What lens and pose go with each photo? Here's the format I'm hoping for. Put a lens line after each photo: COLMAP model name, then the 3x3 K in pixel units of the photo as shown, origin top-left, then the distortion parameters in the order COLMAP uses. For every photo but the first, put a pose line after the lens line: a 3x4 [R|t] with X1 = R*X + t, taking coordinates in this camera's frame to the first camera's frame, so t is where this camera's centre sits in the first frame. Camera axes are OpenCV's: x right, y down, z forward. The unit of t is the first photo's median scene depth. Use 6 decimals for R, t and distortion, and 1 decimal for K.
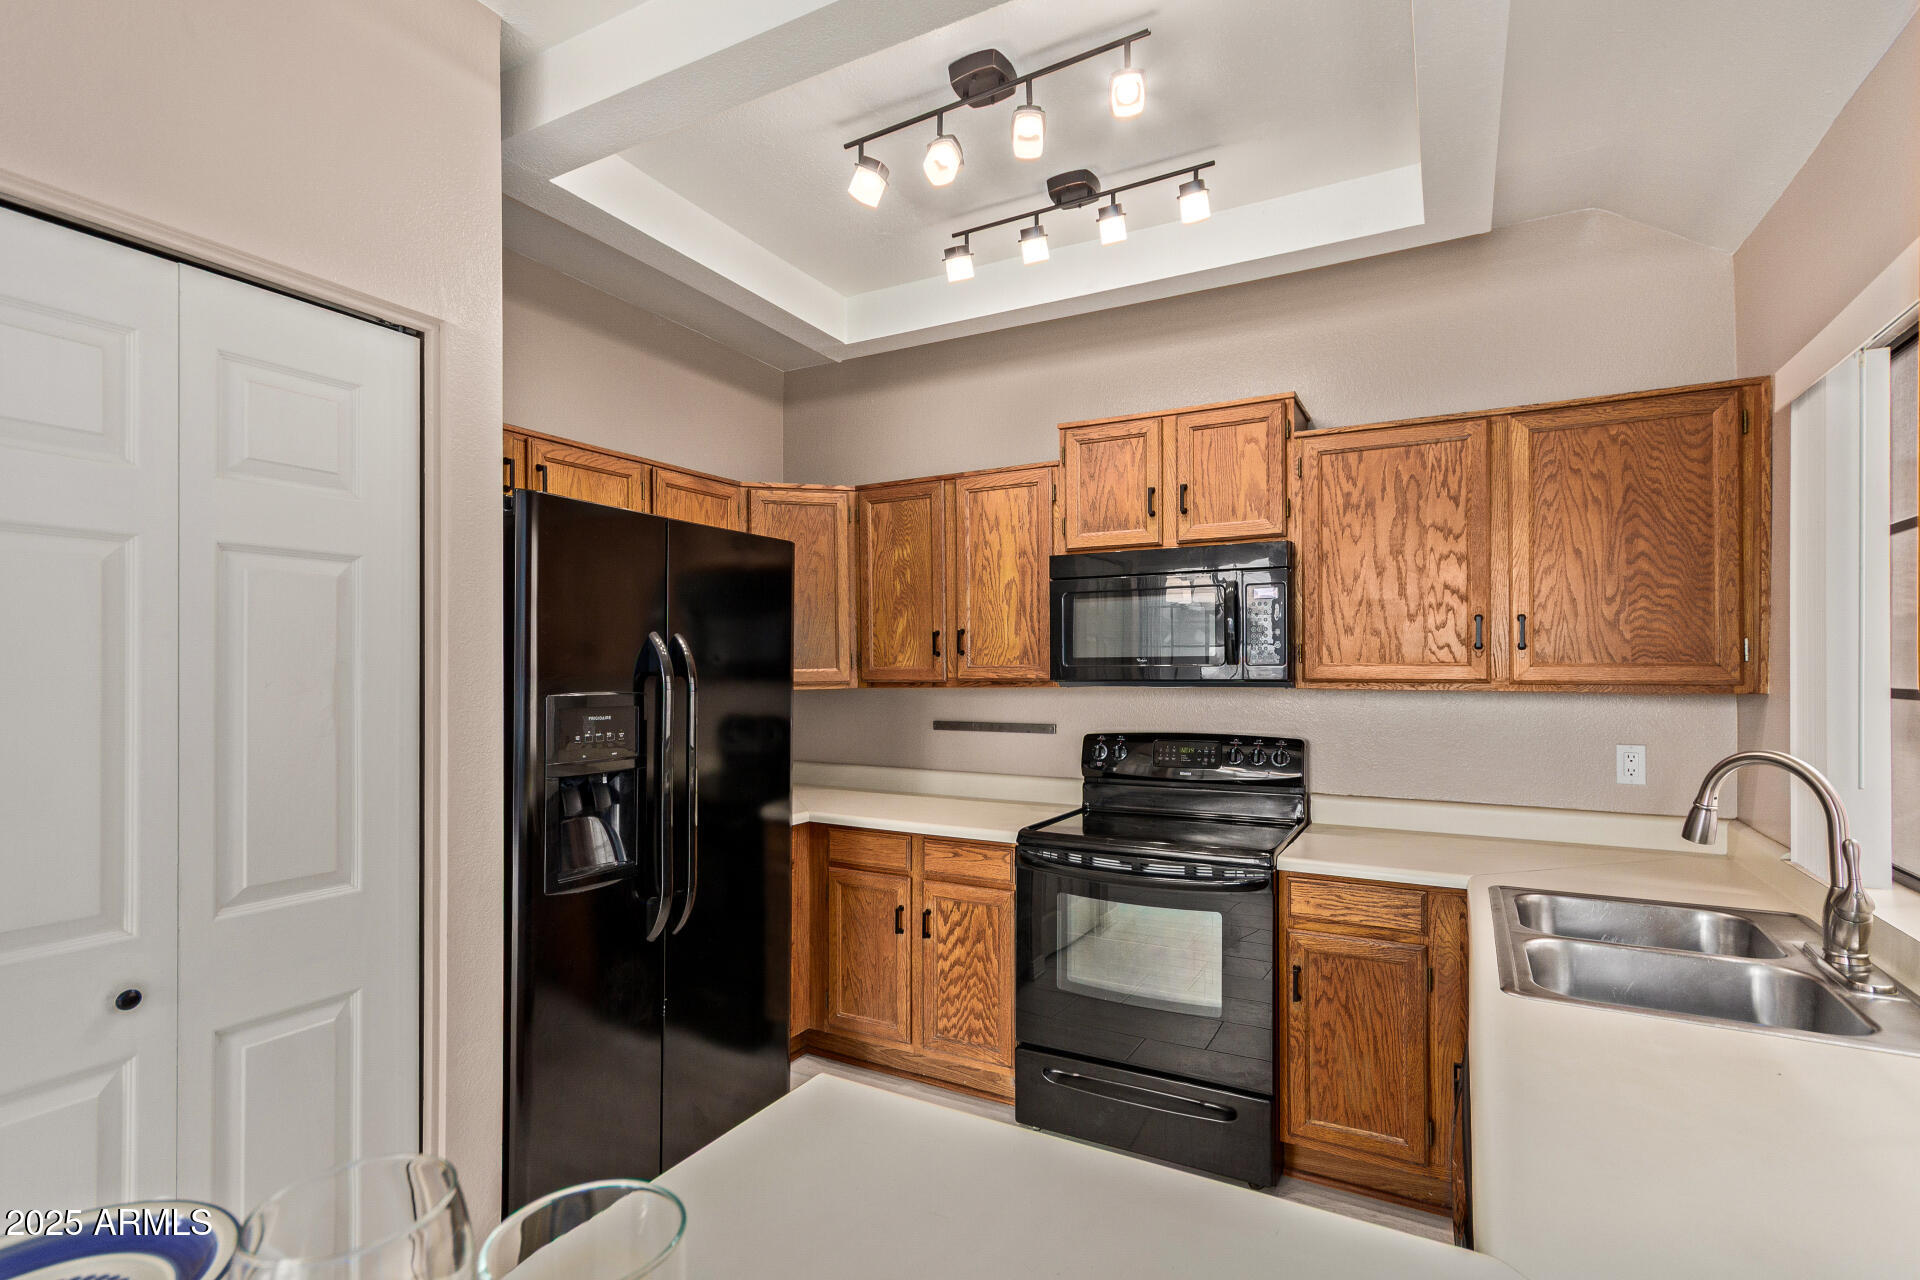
lens RADIAL K [[915.2, 0, 962.7], [0, 915.2, 665.0], [0, 0, 1]] dist [-0.001383, 0.005539]
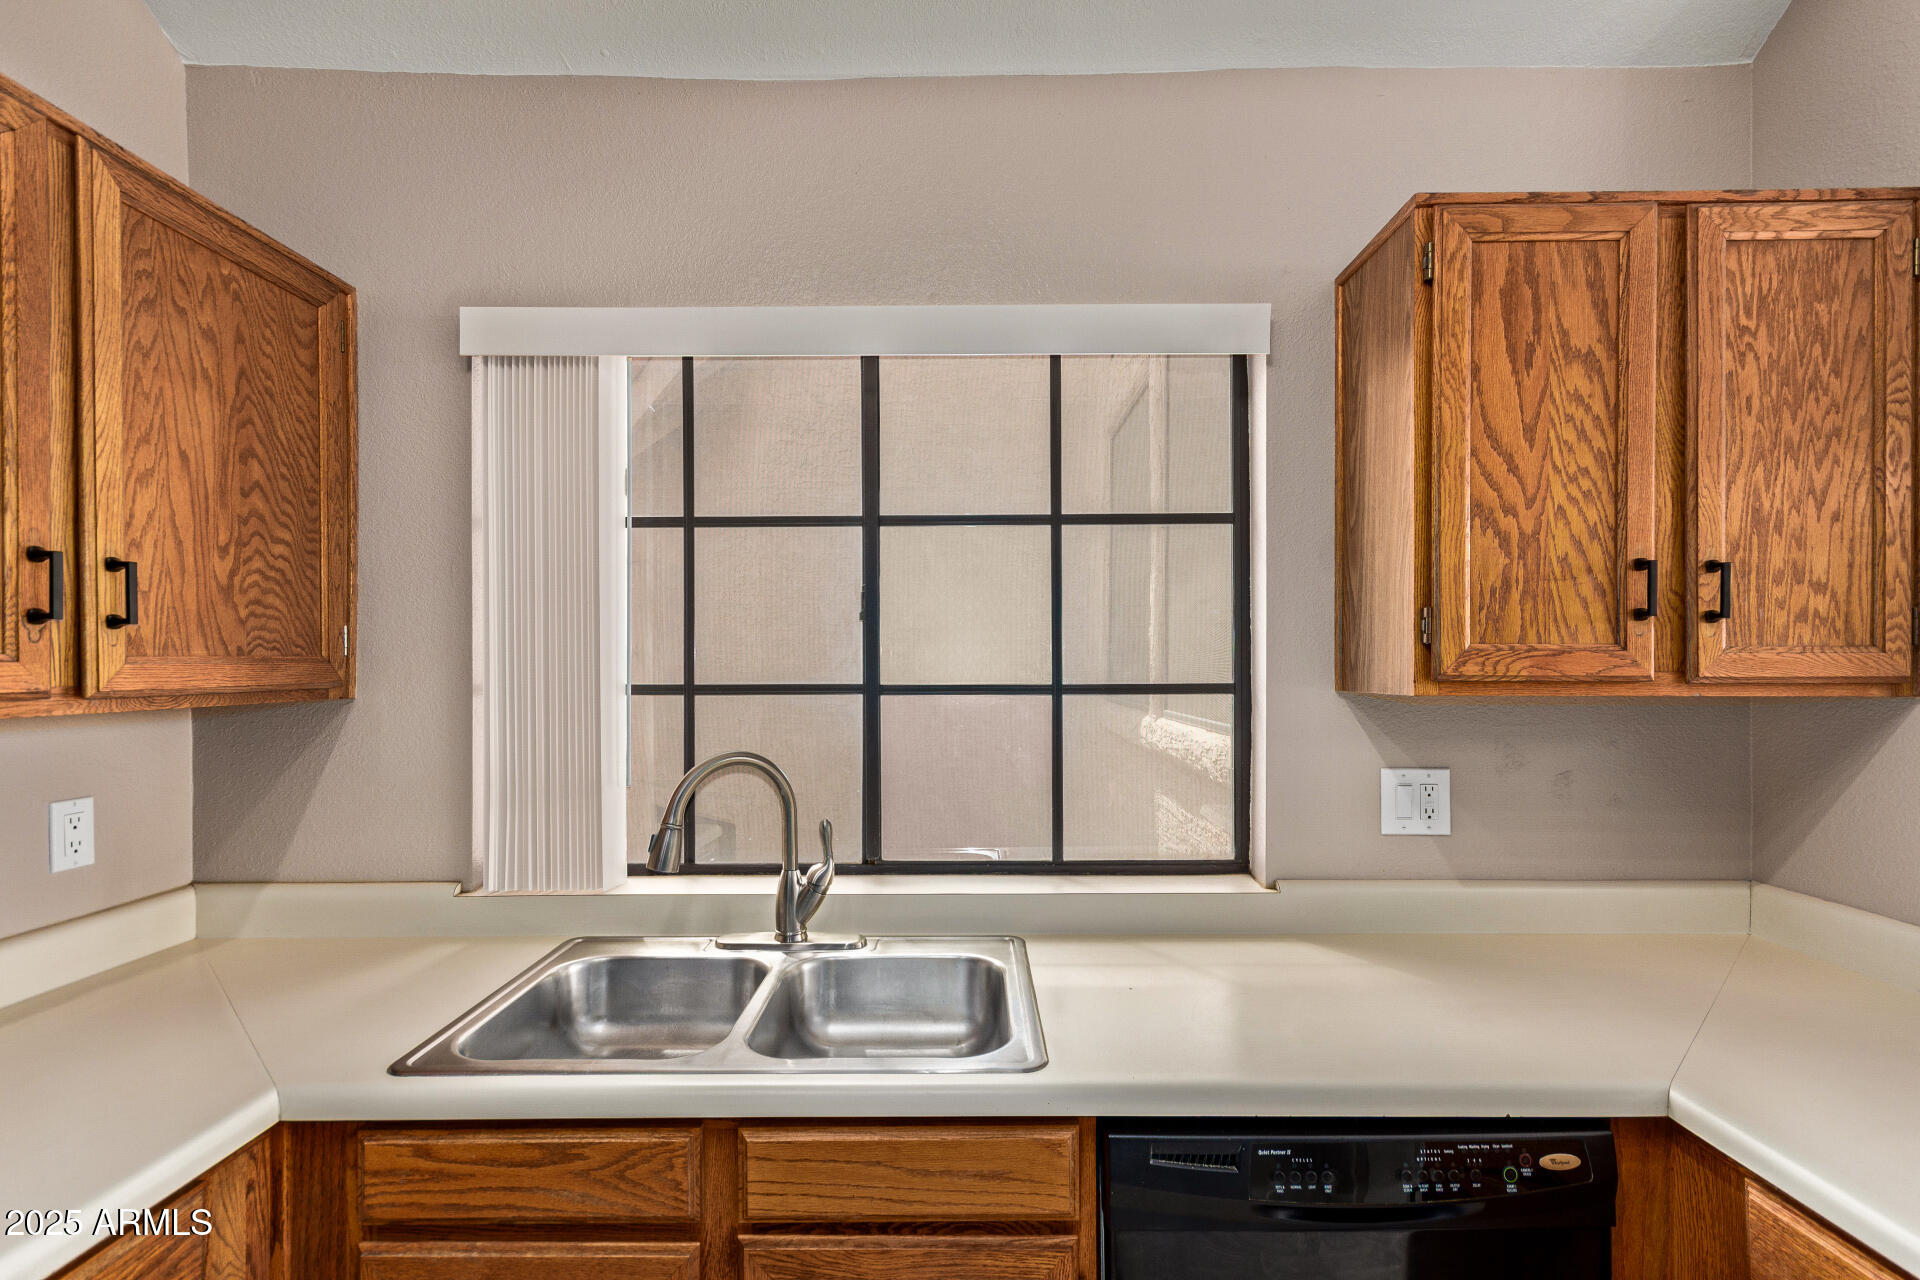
lens RADIAL K [[915.2, 0, 969.3], [0, 915.2, 664.6], [0, 0, 1]] dist [-0.001383, 0.005539]
pose [[-0.474732, -0.000957, 0.880130, -0.045882], [0.000000, 0.999999, 0.001087, 0.002064], [-0.880131, 0.000516, -0.474731, 0.825510]]
